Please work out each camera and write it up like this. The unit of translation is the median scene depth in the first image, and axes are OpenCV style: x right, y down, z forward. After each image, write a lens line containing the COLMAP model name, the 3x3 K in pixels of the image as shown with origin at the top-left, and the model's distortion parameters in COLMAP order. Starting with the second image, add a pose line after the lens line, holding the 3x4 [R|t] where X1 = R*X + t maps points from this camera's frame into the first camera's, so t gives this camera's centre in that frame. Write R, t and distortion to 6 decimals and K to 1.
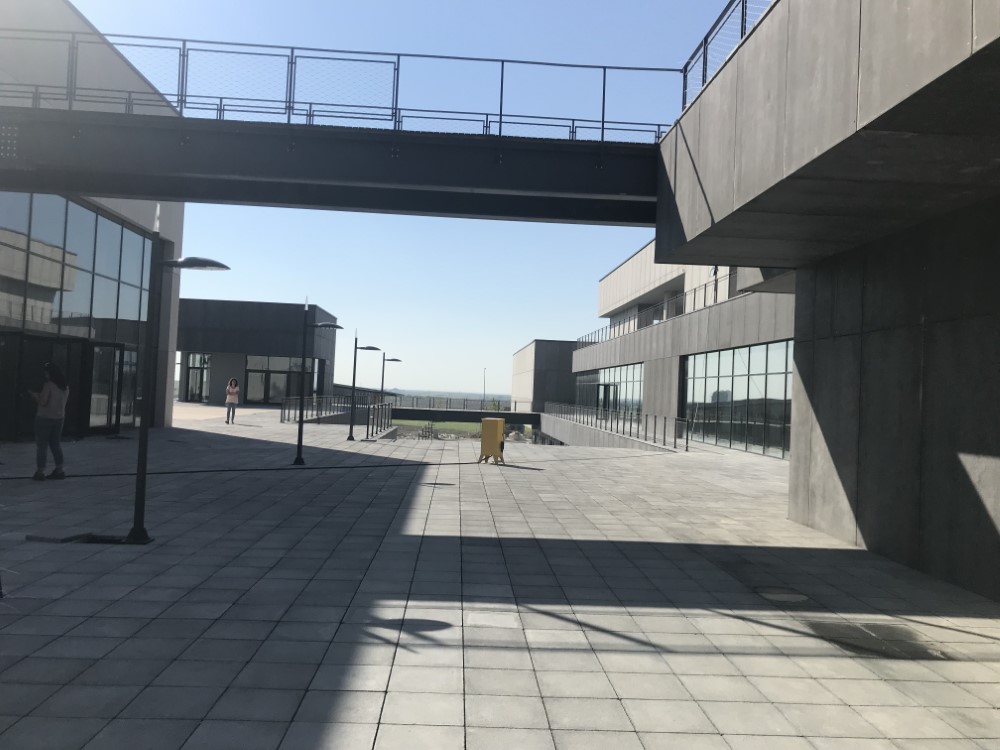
lens RADIAL K [[822.4, 0, 500.0], [0, 822.4, 375.0], [0, 0, 1]] dist [0.007894, -0.006631]
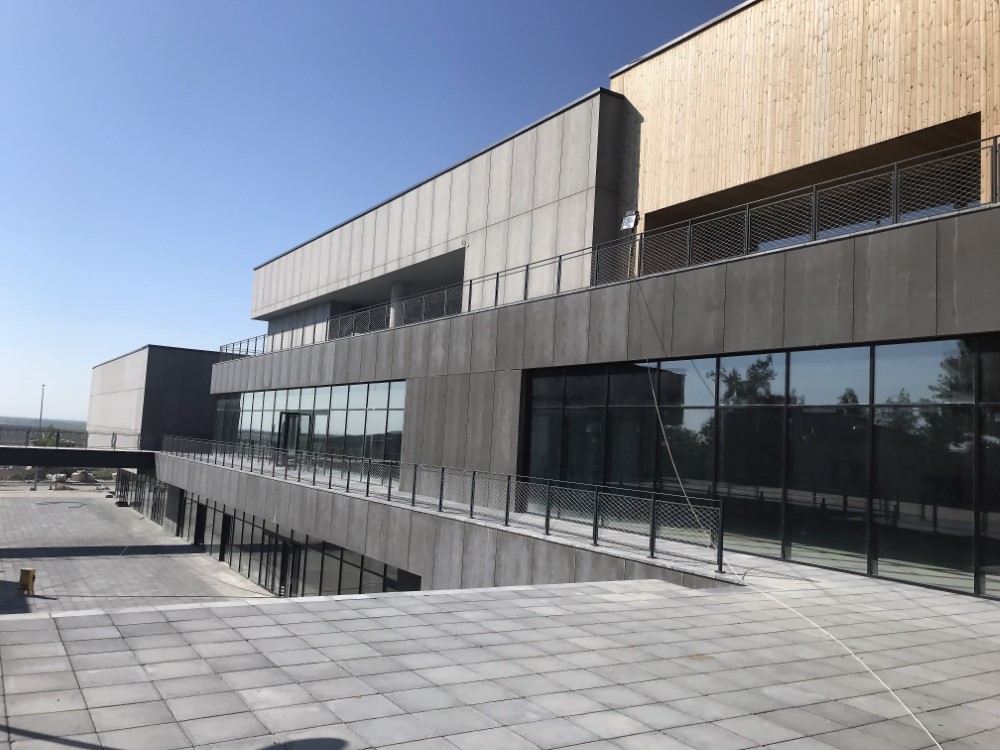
lens RADIAL K [[822.4, 0, 500.0], [0, 822.4, 375.0], [0, 0, 1]] dist [0.007894, -0.006631]
pose [[0.869382, 0.065443, 0.489788, -0.041567], [-0.045501, 0.997582, -0.052527, 0.006229], [-0.492041, 0.023380, 0.870258, 0.262764]]
